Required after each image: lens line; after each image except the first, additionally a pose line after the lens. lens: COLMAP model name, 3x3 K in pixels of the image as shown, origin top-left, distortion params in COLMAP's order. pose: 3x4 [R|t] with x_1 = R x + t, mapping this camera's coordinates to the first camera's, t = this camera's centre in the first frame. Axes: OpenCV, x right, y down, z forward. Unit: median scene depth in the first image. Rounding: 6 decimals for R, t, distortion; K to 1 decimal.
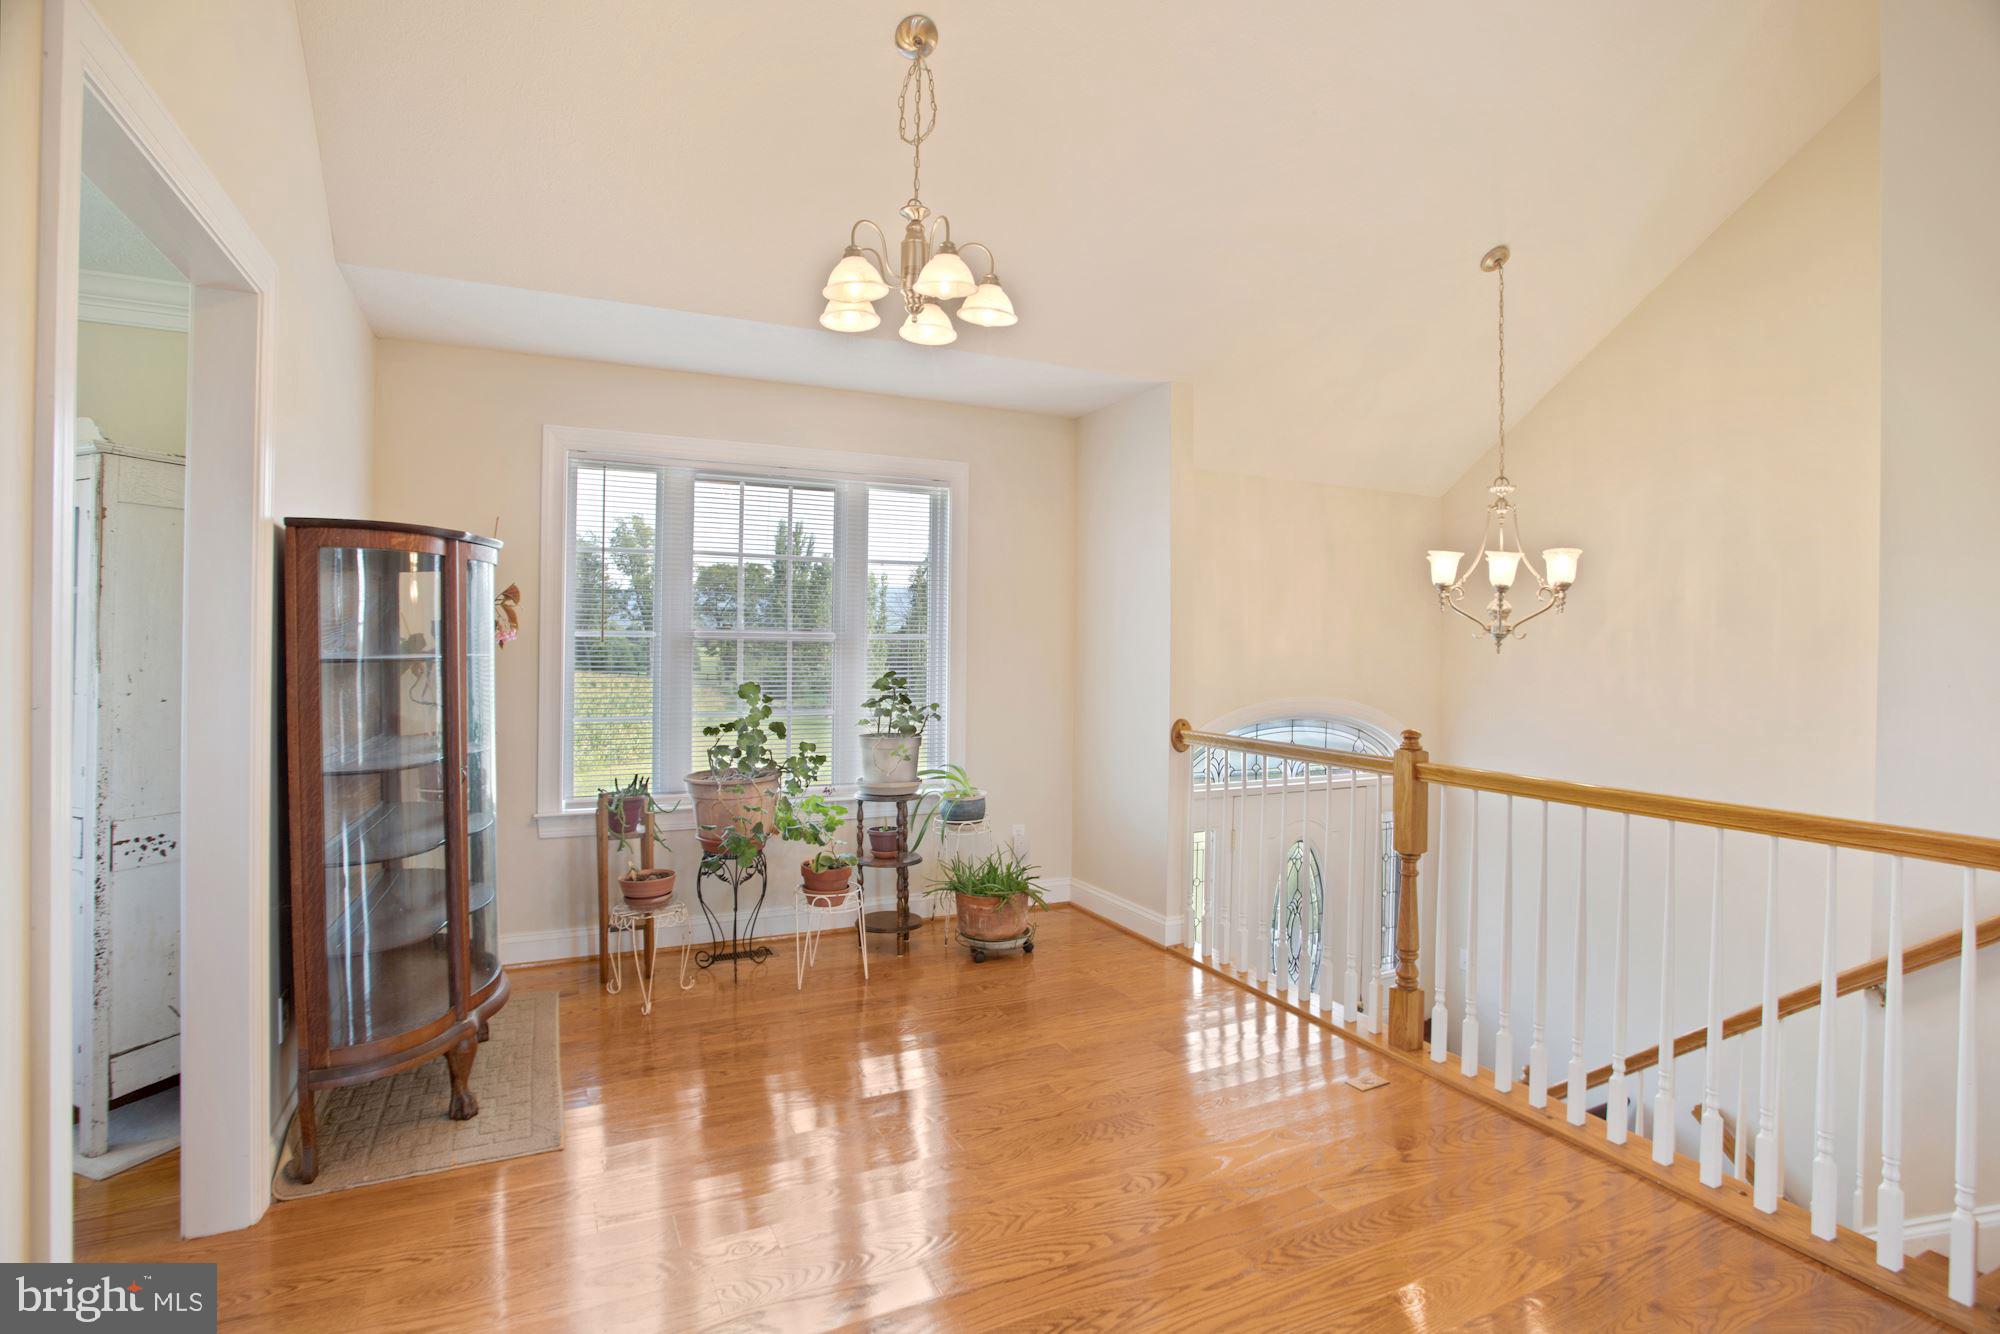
lens RADIAL K [[1032.0, 0, 1030.6], [0, 1032.0, 655.1], [0, 0, 1]] dist [-0.034930, -0.000159]
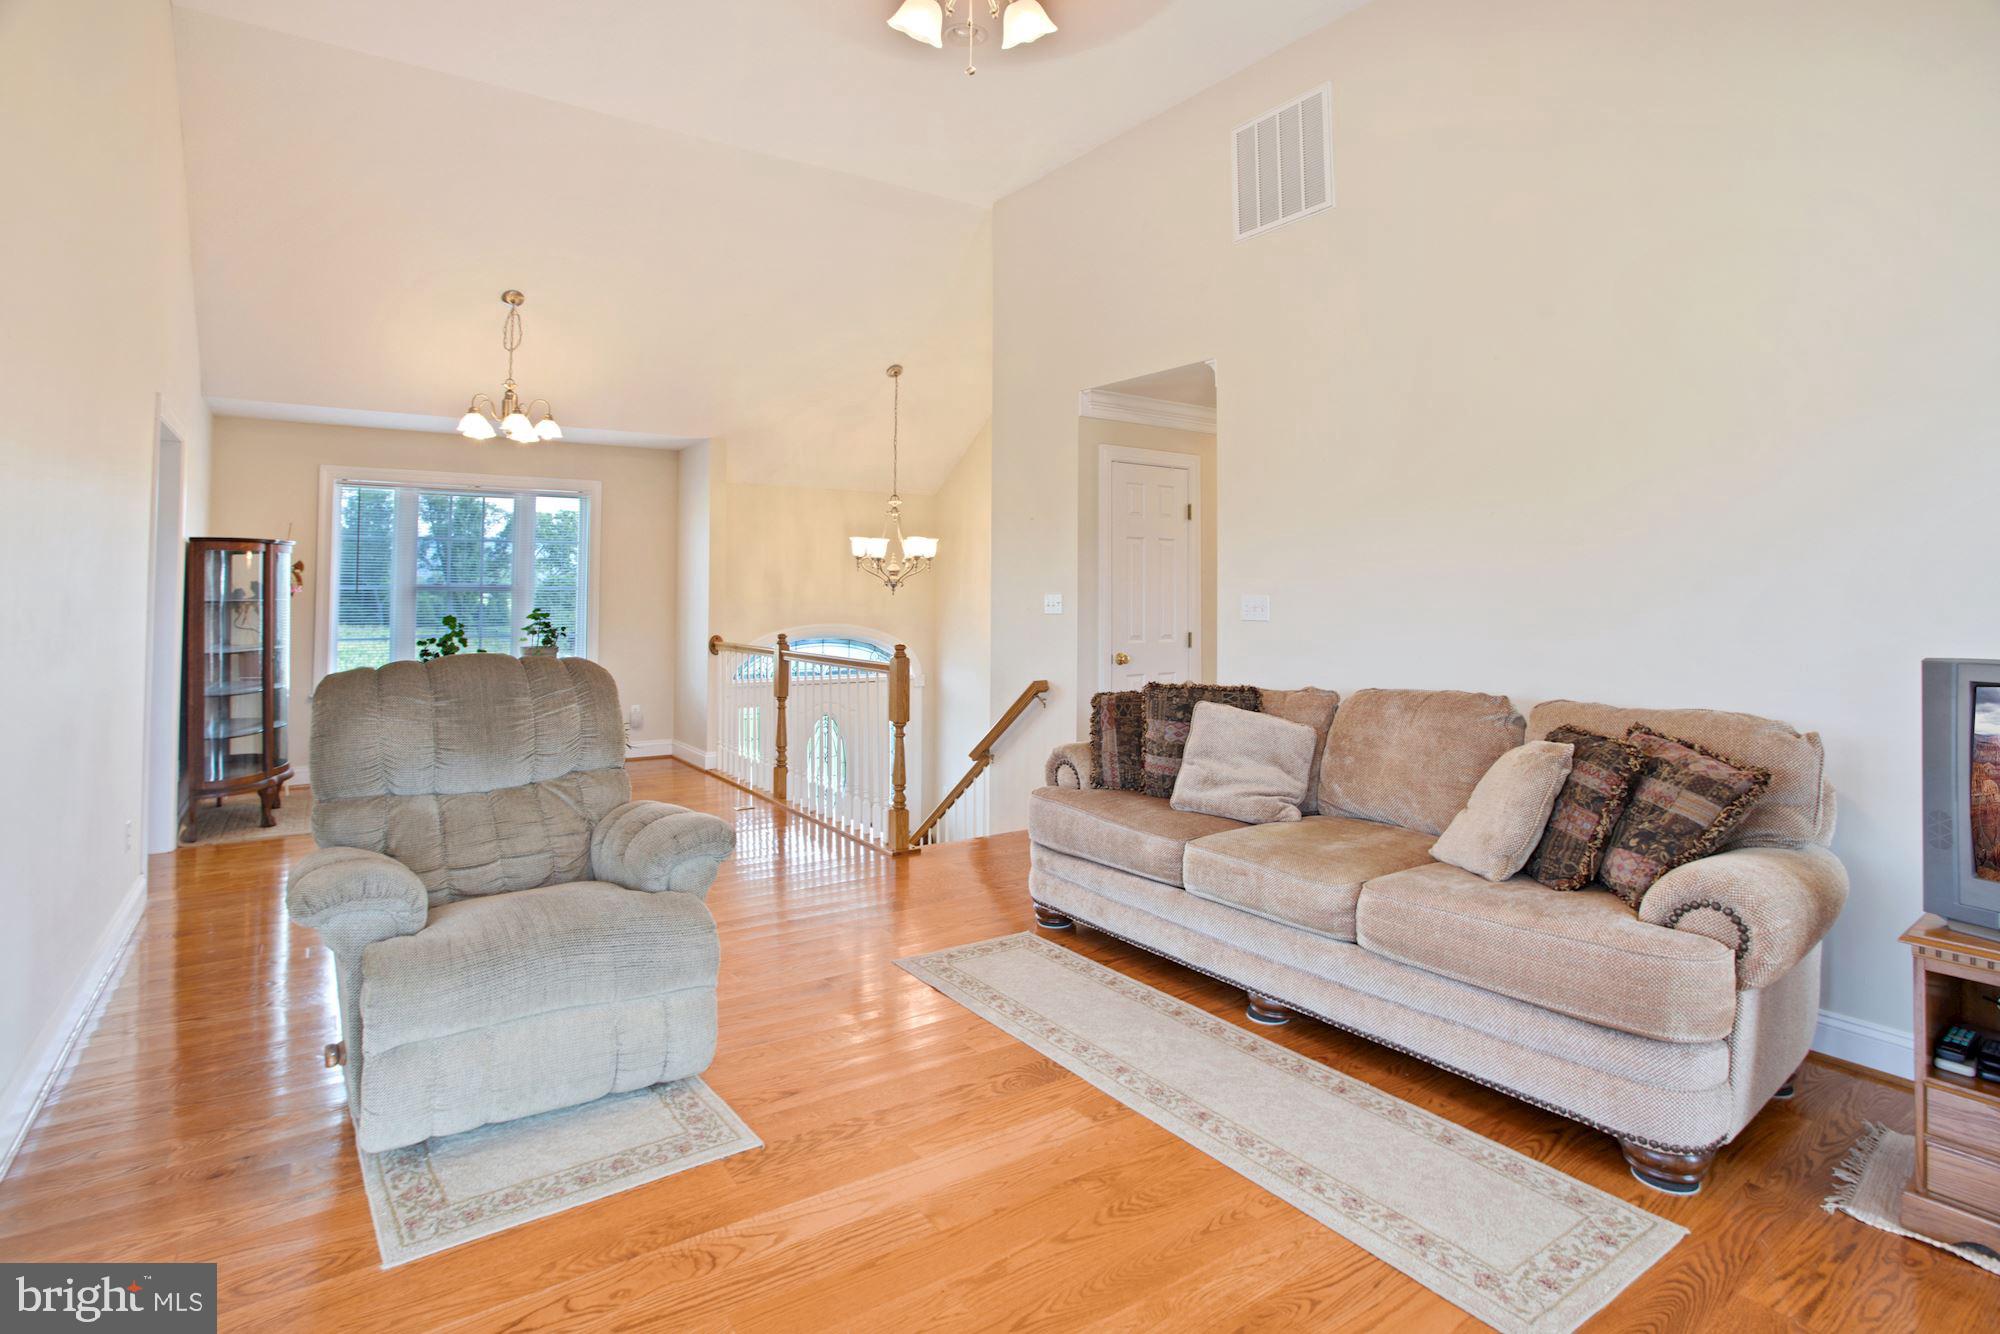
lens RADIAL K [[1078.4, 0, 992.9], [0, 1078.4, 558.9], [0, 0, 1]] dist [-0.000819, -0.000076]
pose [[0.994397, -0.003928, 0.105634, 0.454488], [0.008311, 0.999121, -0.041086, 0.013902], [-0.105379, 0.041733, 0.993556, -0.911211]]
